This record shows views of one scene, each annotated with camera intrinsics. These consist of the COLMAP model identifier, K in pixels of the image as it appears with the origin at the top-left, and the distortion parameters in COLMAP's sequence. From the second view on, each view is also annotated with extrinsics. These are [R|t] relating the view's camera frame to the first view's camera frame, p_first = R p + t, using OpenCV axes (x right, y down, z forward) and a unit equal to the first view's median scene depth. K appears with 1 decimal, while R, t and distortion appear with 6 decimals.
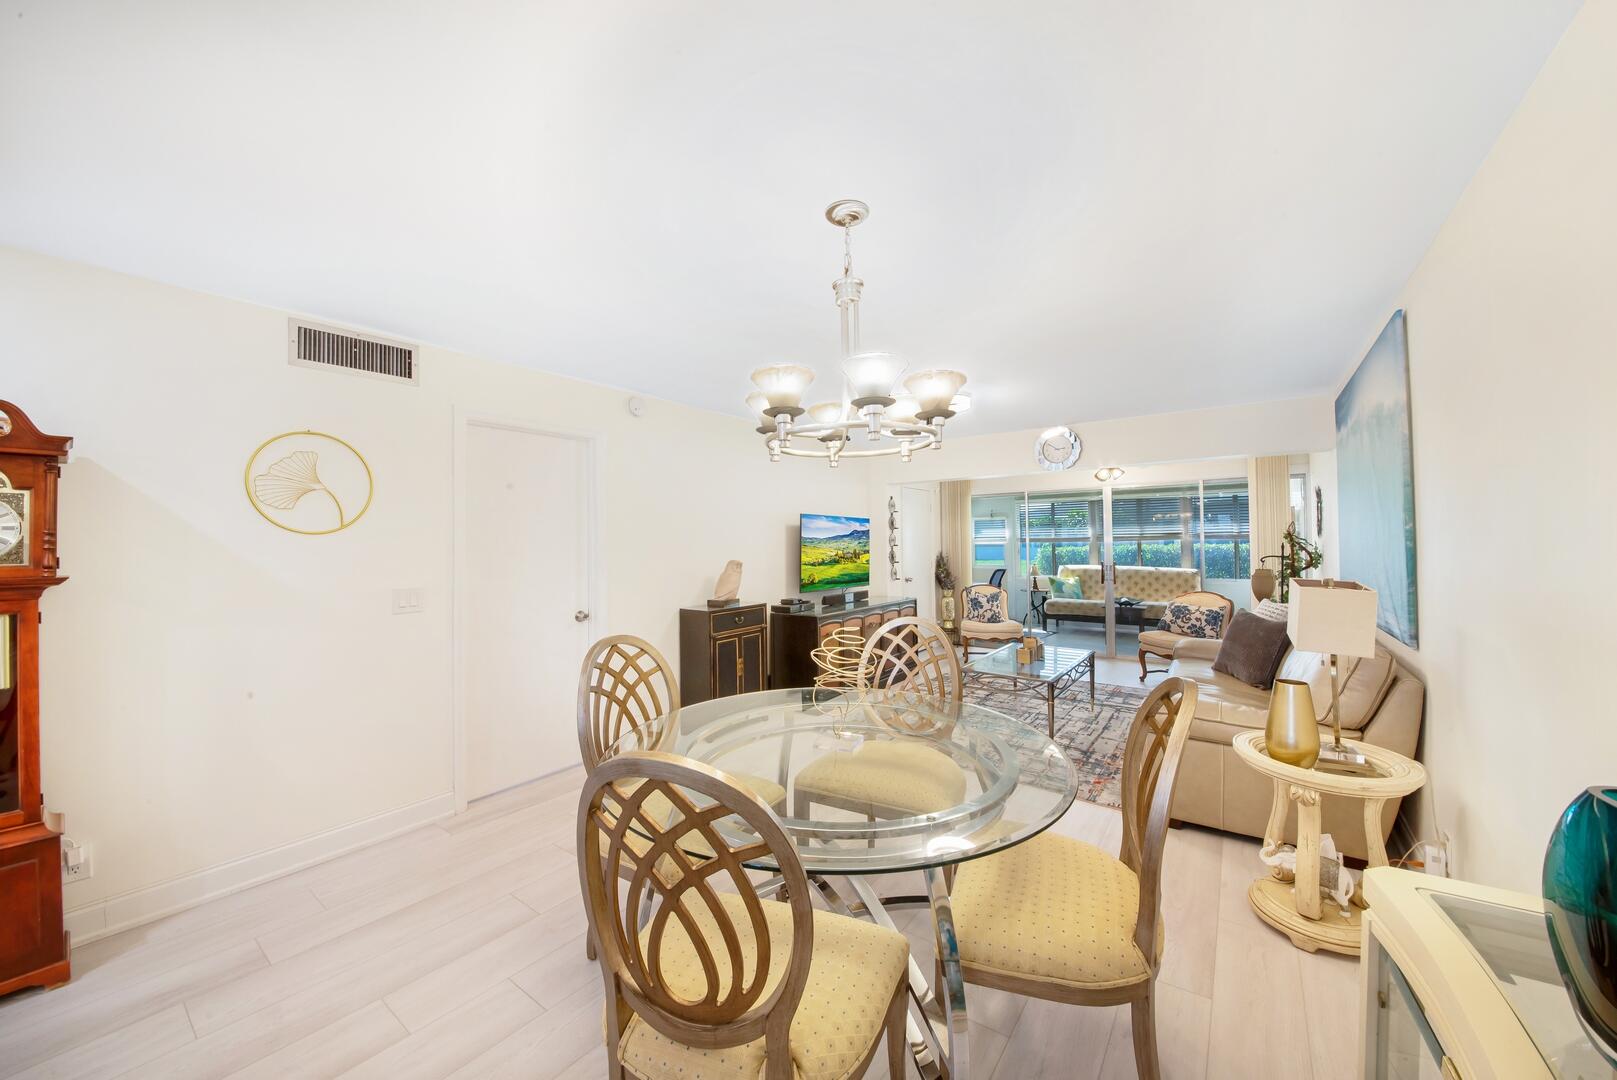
lens RADIAL K [[578.9, 0, 811.9], [0, 578.9, 528.2], [0, 0, 1]] dist [-0.016825, -0.000135]
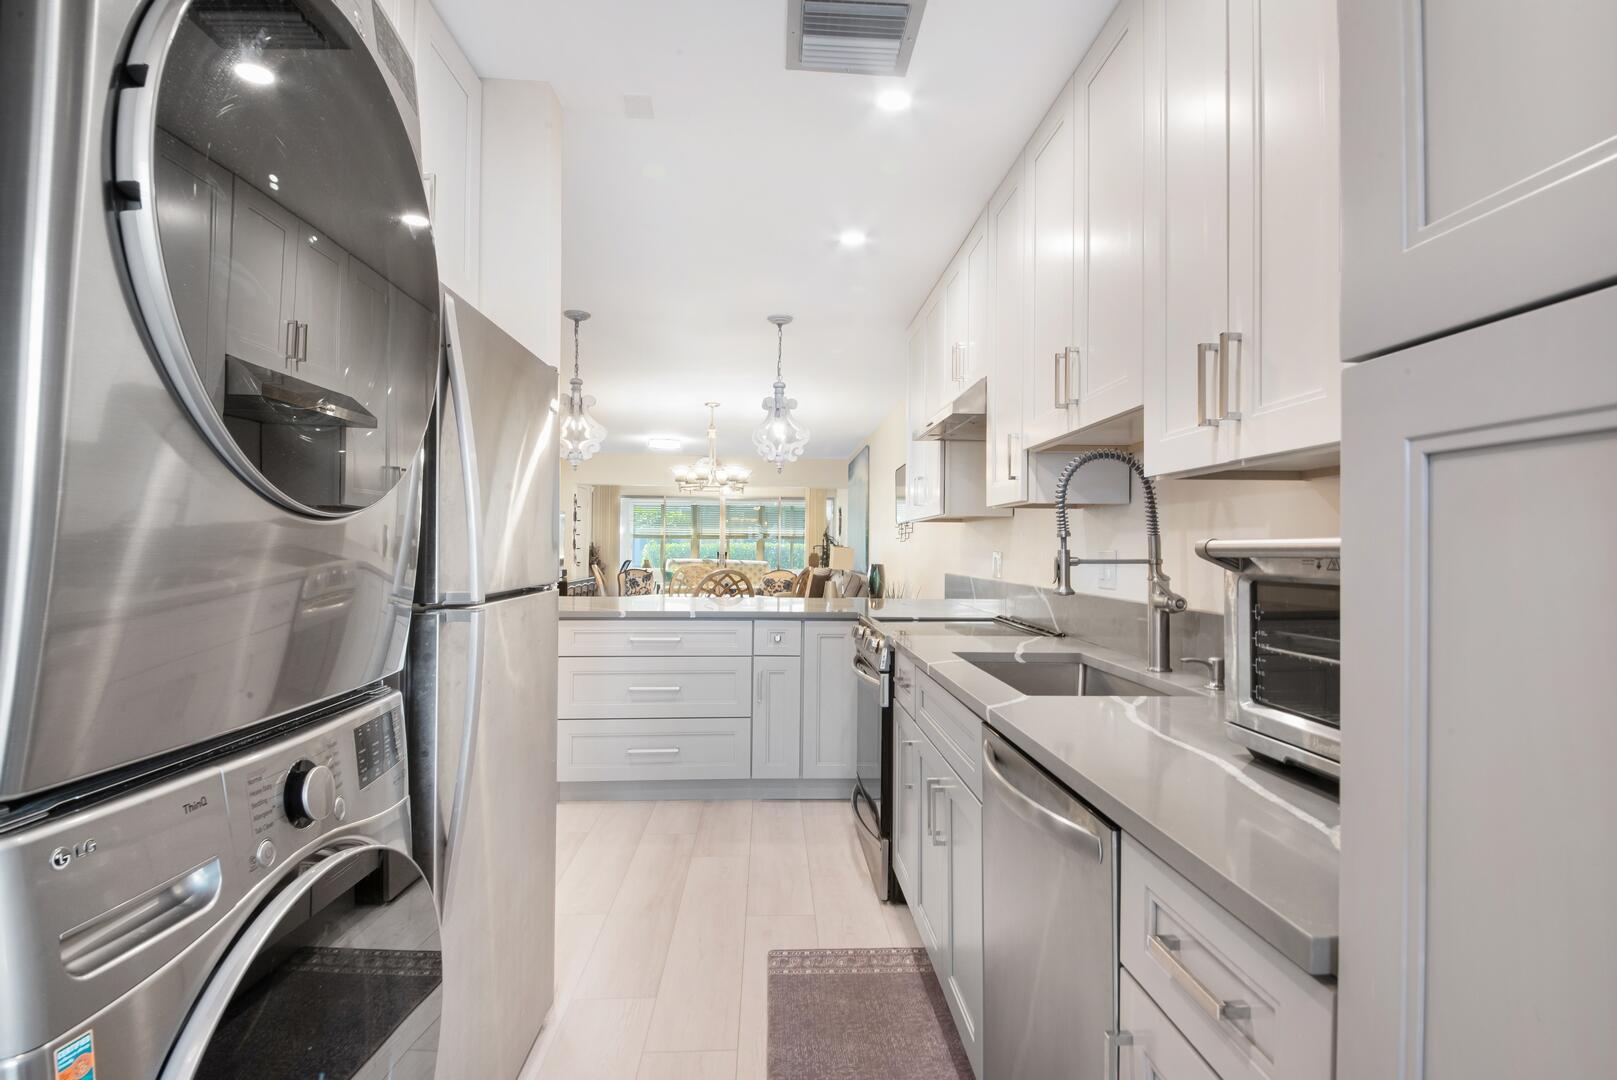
lens RADIAL K [[814.6, 0, 814.8], [0, 814.6, 536.2], [0, 0, 1]] dist [0.002931, -0.000140]
pose [[0.766928, 0.029989, 0.641032, -0.726865], [-0.035256, 0.999368, -0.004573, 0.028588], [-0.640764, -0.019092, 0.767500, -0.818651]]
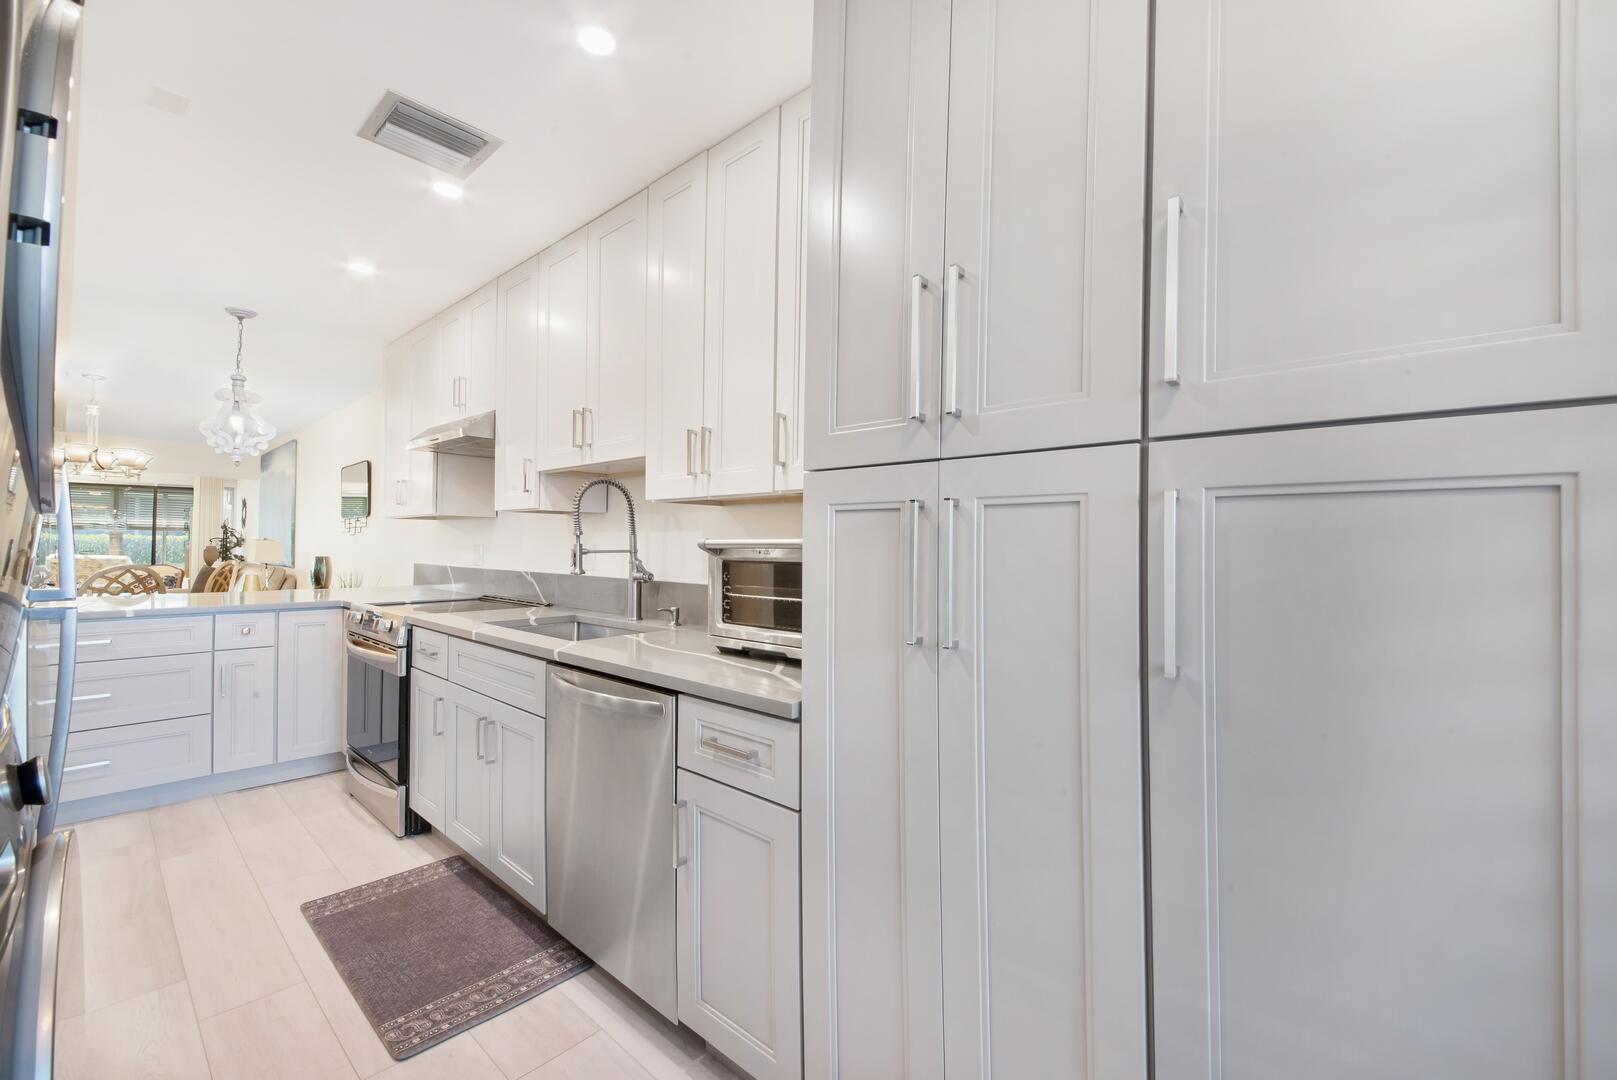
lens RADIAL K [[634.2, 0, 846.0], [0, 634.2, 541.8], [0, 0, 1]] dist [0.000522, -0.015184]
pose [[0.037183, 0.019133, 0.999125, -0.842692], [-0.032352, 0.999316, -0.017932, 0.029727], [-0.998785, -0.031657, 0.037777, -0.799179]]
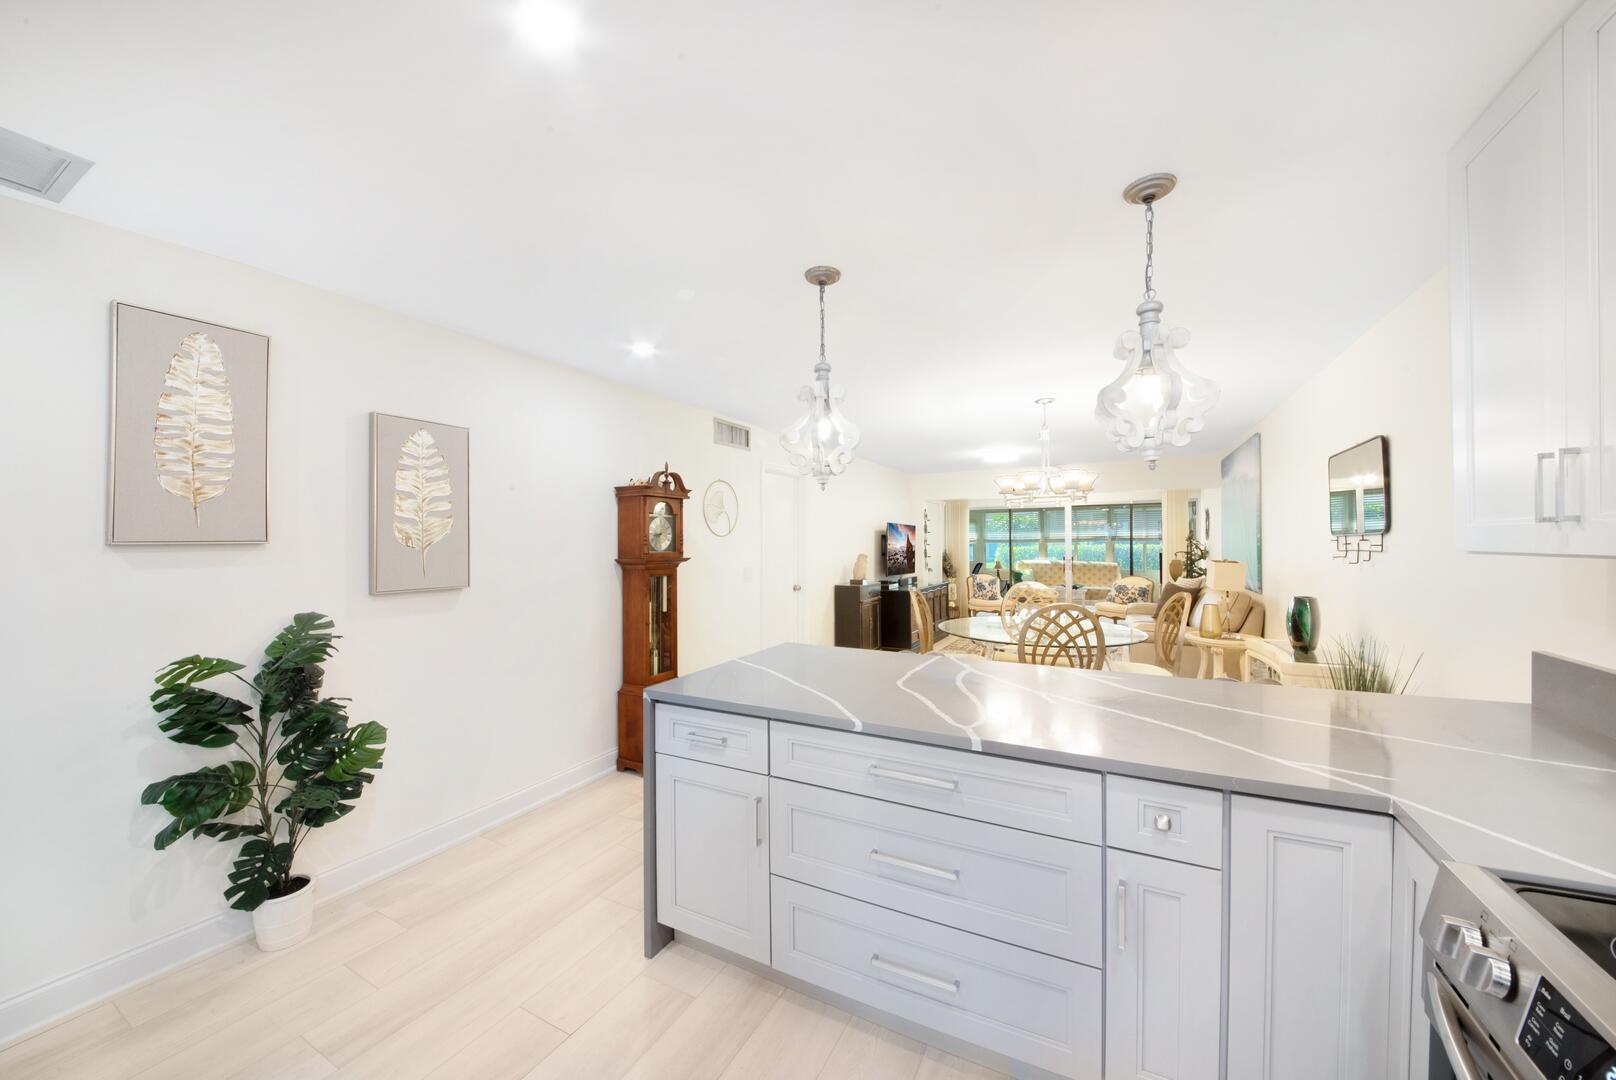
lens RADIAL K [[578.5, 0, 808.0], [0, 578.5, 540.0], [0, 0, 1]] dist [0.002066, -0.000060]
pose [[0.988784, 0.003529, 0.149309, -0.435307], [-0.006420, 0.999801, 0.018885, -0.007684], [-0.149213, -0.019632, 0.988610, -0.412460]]
